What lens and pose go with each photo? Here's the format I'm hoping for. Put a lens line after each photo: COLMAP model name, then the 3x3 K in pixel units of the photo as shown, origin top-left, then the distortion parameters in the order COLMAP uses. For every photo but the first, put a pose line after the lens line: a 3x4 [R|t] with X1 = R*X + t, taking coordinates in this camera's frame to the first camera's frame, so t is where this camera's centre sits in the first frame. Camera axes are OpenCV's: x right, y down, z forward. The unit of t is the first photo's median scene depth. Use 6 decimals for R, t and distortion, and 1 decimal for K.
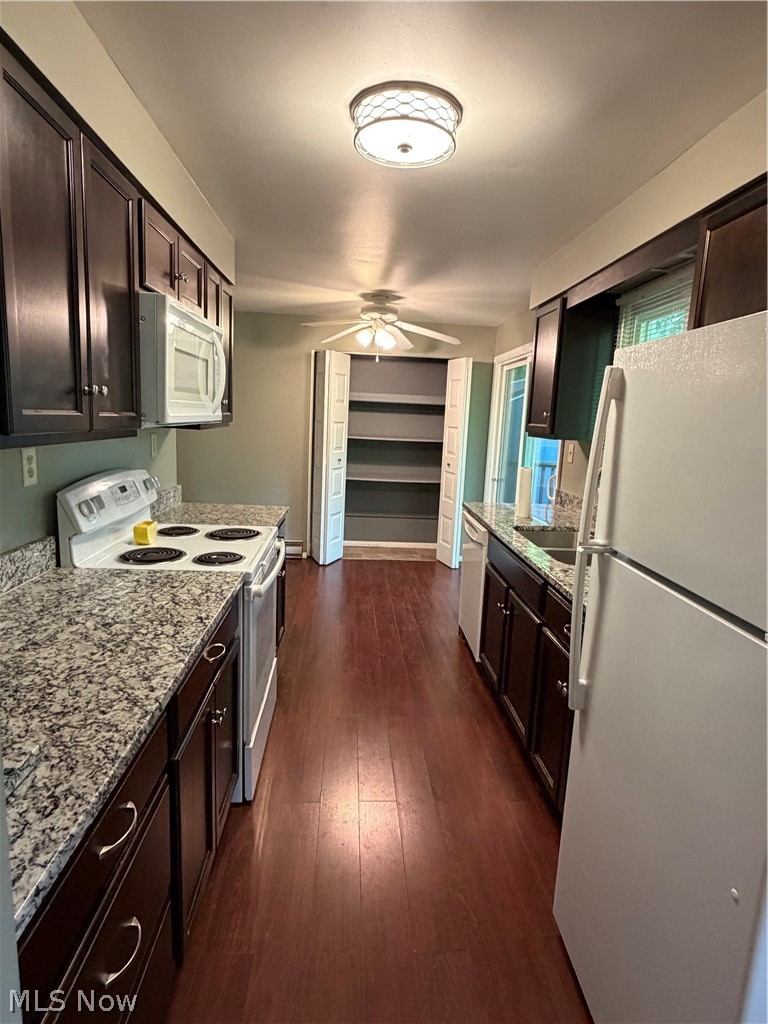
lens RADIAL K [[556.0, 0, 385.4], [0, 556.0, 510.0], [0, 0, 1]] dist [-0.001187, 0.000660]
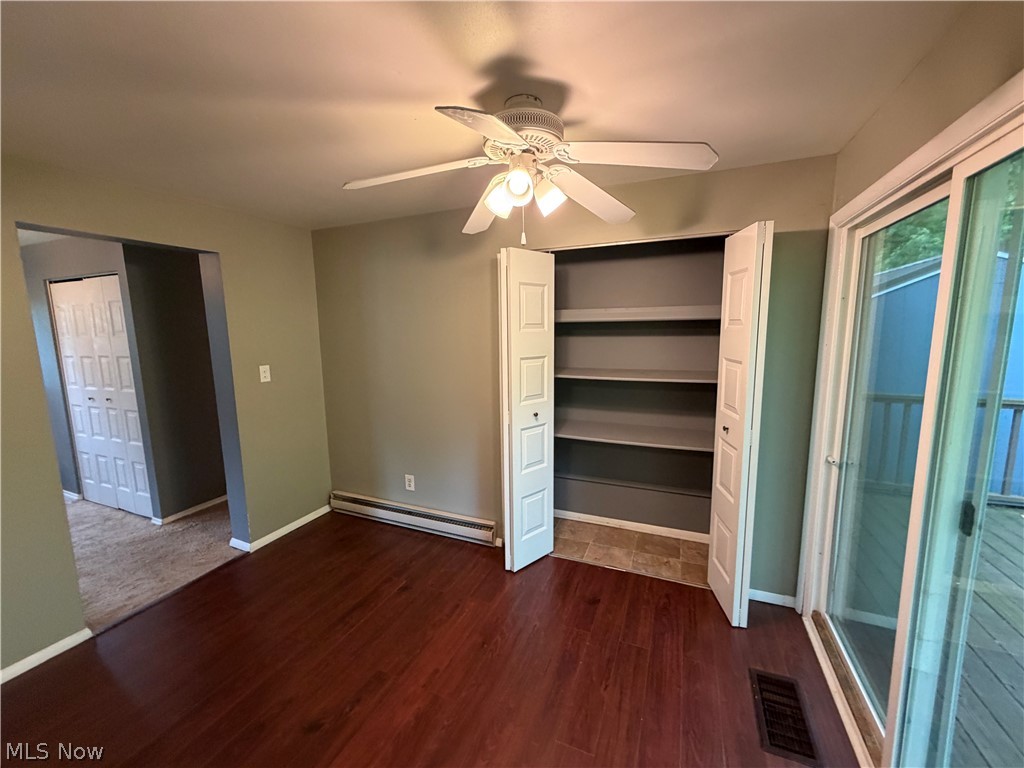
lens RADIAL K [[408.2, 0, 506.5], [0, 408.2, 384.2], [0, 0, 1]] dist [-0.000018, 0.000589]
pose [[0.892999, 0.001840, -0.450055, 0.100854], [-0.017447, 0.999382, -0.030532, -0.107462], [0.449720, 0.035117, 0.892479, 0.540762]]
